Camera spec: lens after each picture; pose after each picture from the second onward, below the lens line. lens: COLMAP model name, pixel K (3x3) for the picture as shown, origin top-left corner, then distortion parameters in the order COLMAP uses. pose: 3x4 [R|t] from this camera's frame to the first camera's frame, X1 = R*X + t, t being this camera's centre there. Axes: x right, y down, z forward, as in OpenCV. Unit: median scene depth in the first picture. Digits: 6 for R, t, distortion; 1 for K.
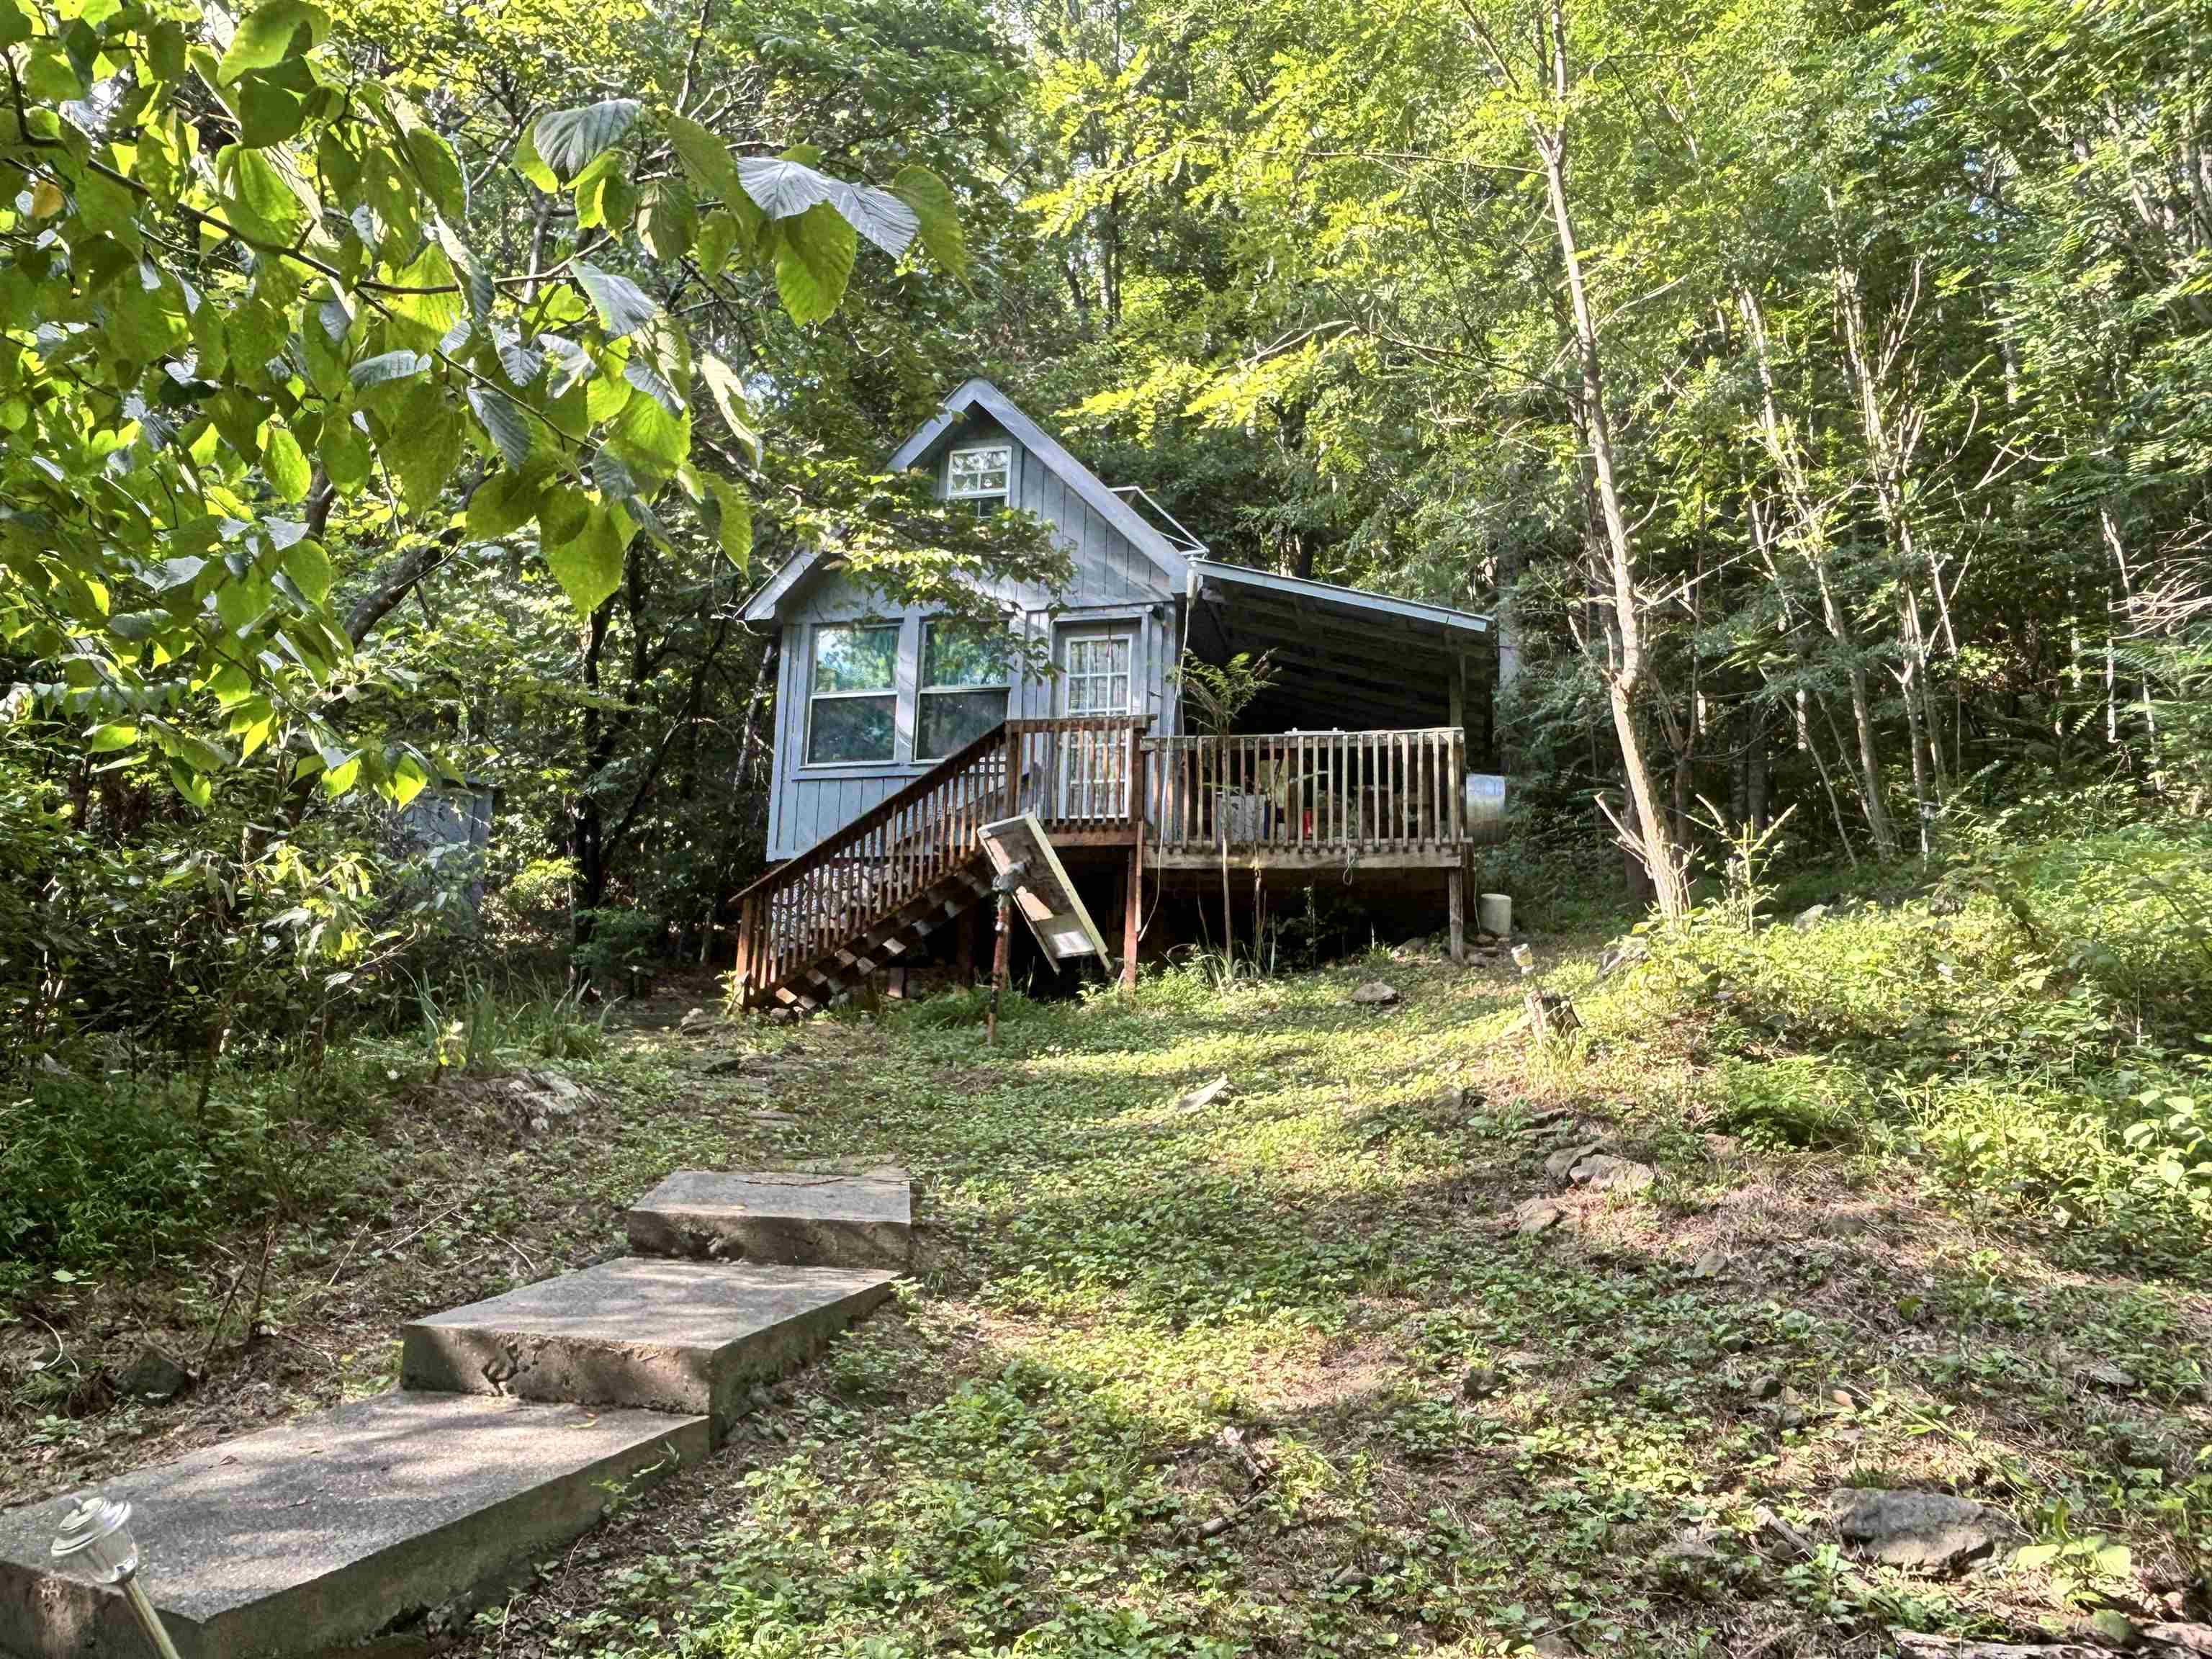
lens RADIAL K [[1631.1, 0, 1106.6], [0, 1631.1, 831.7], [0, 0, 1]] dist [0.001486, 0.000014]
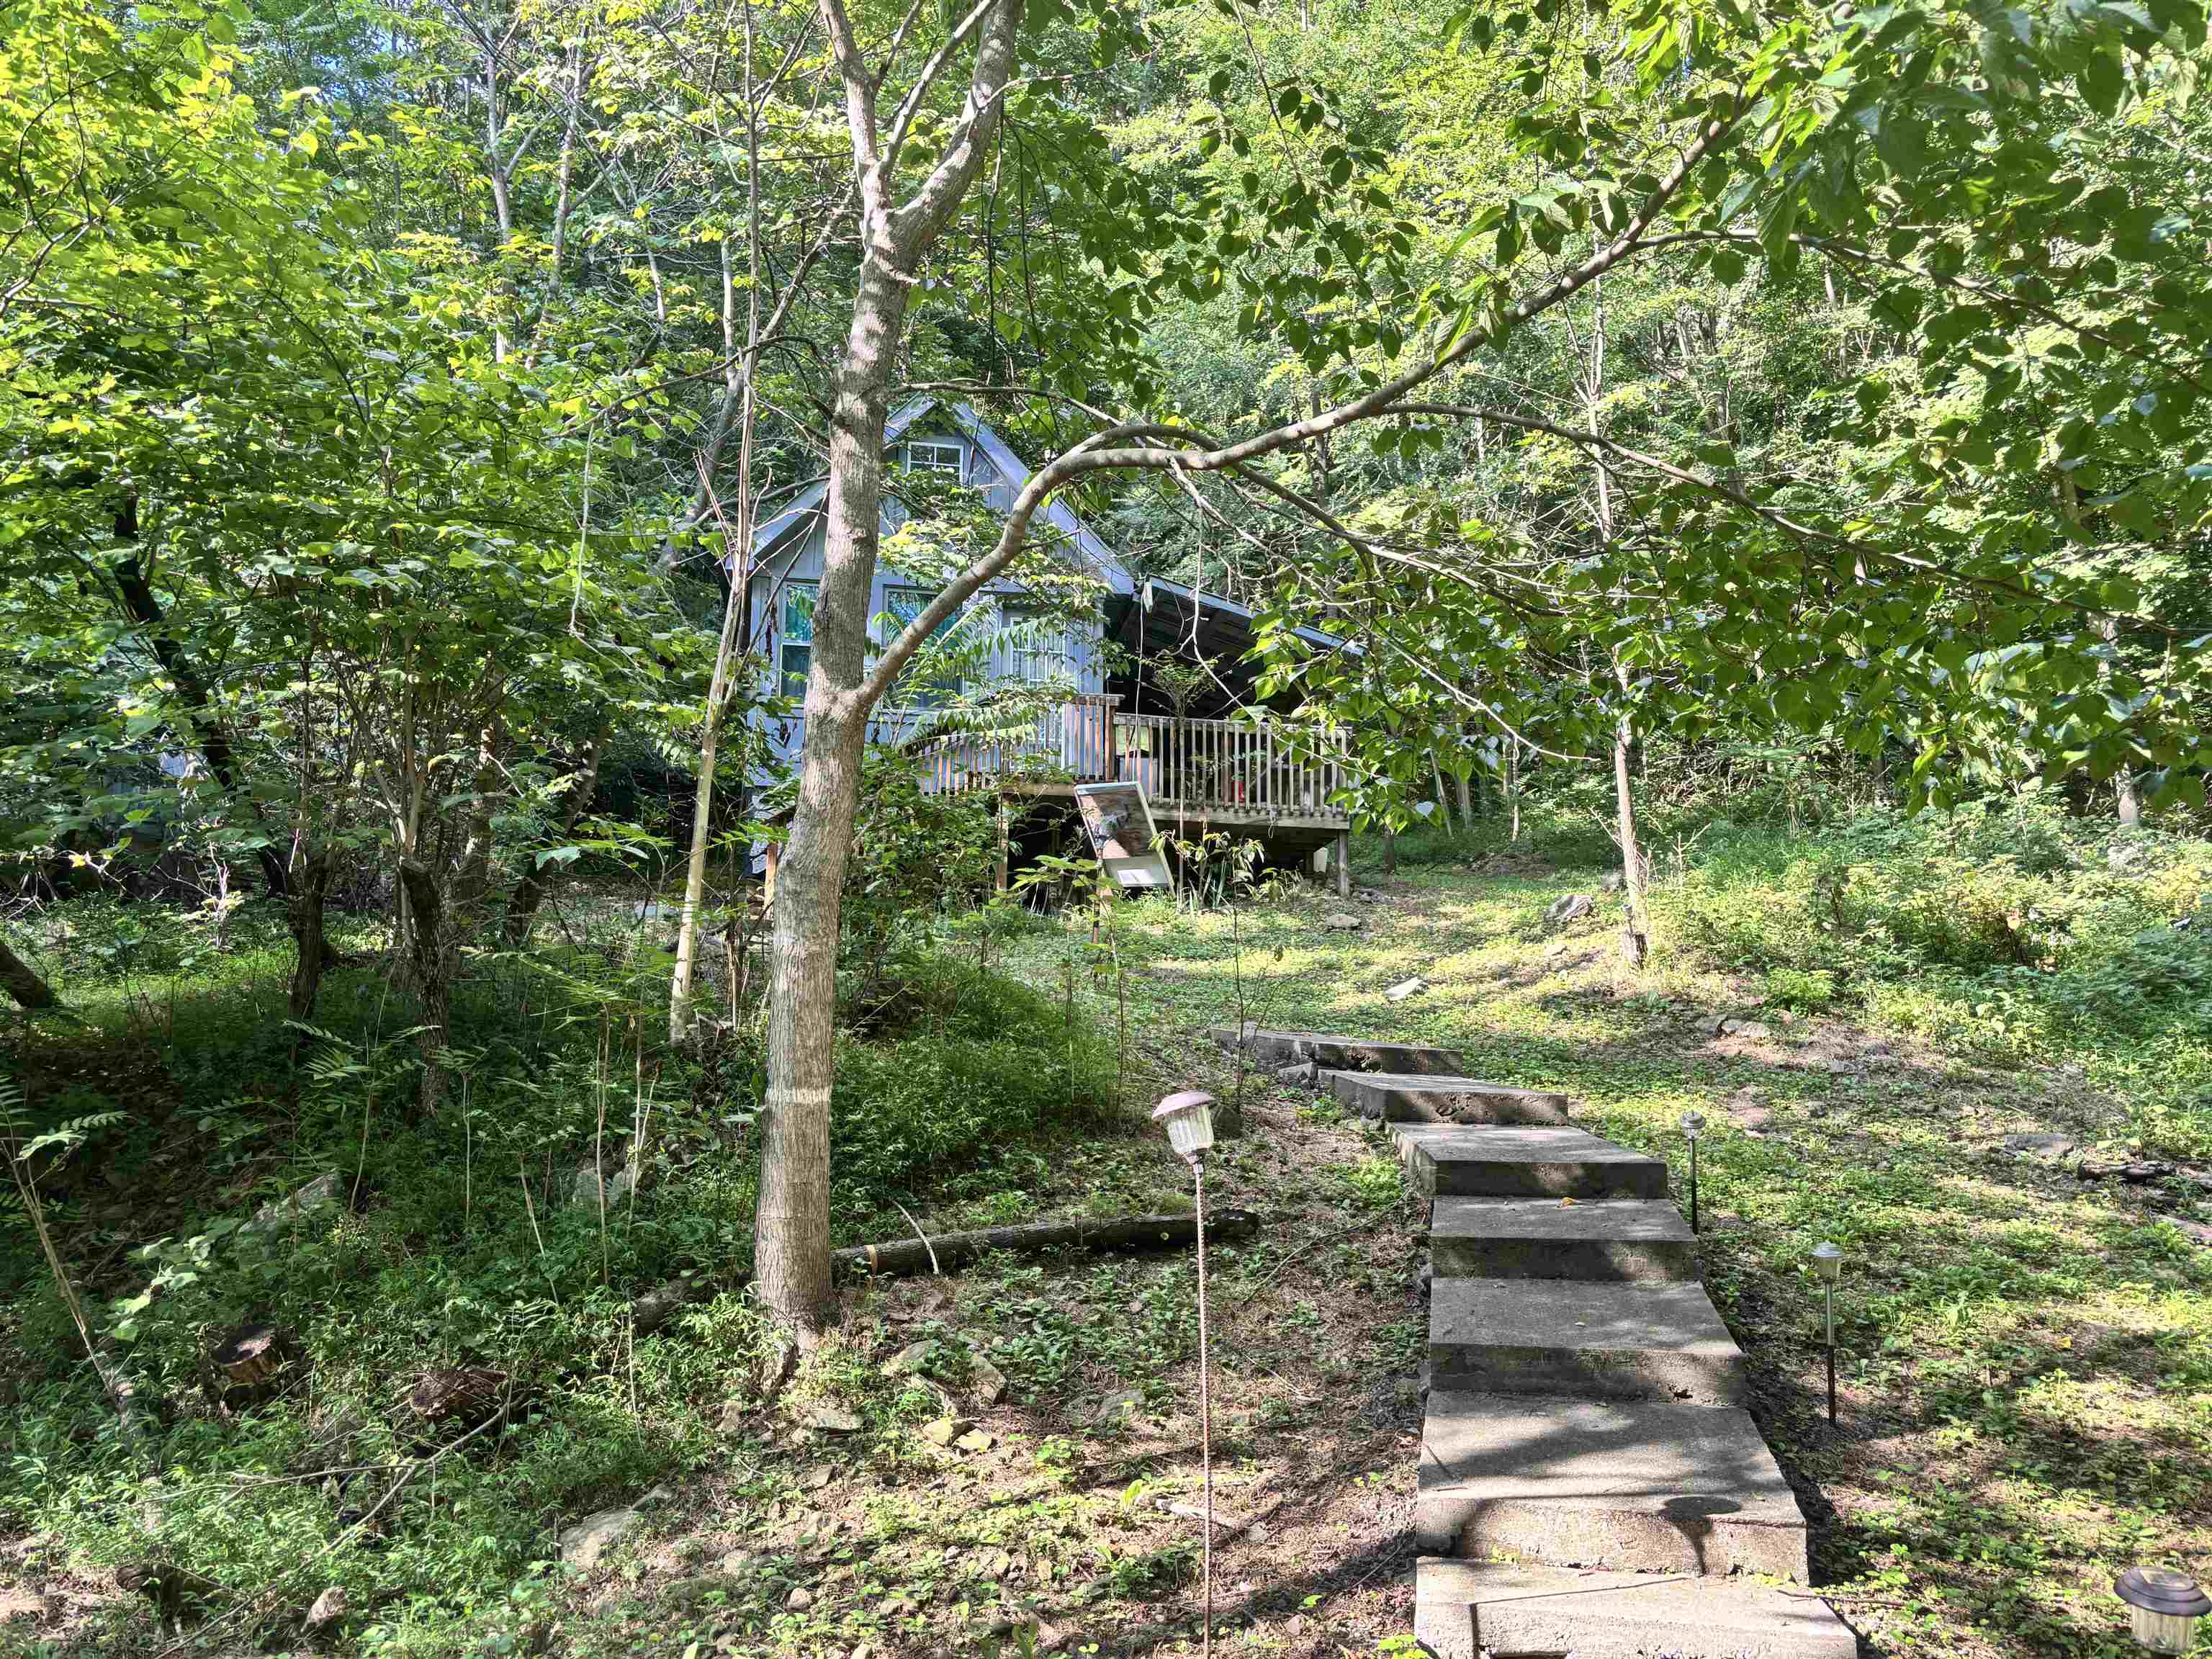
lens RADIAL K [[1674.9, 0, 1105.3], [0, 1674.9, 828.9], [0, 0, 1]] dist [-0.000281, -0.000186]
pose [[0.934638, 0.050650, 0.351974, -0.758865], [-0.070016, 0.996640, 0.042502, -0.039938], [-0.348639, -0.064367, 0.935044, -0.393569]]
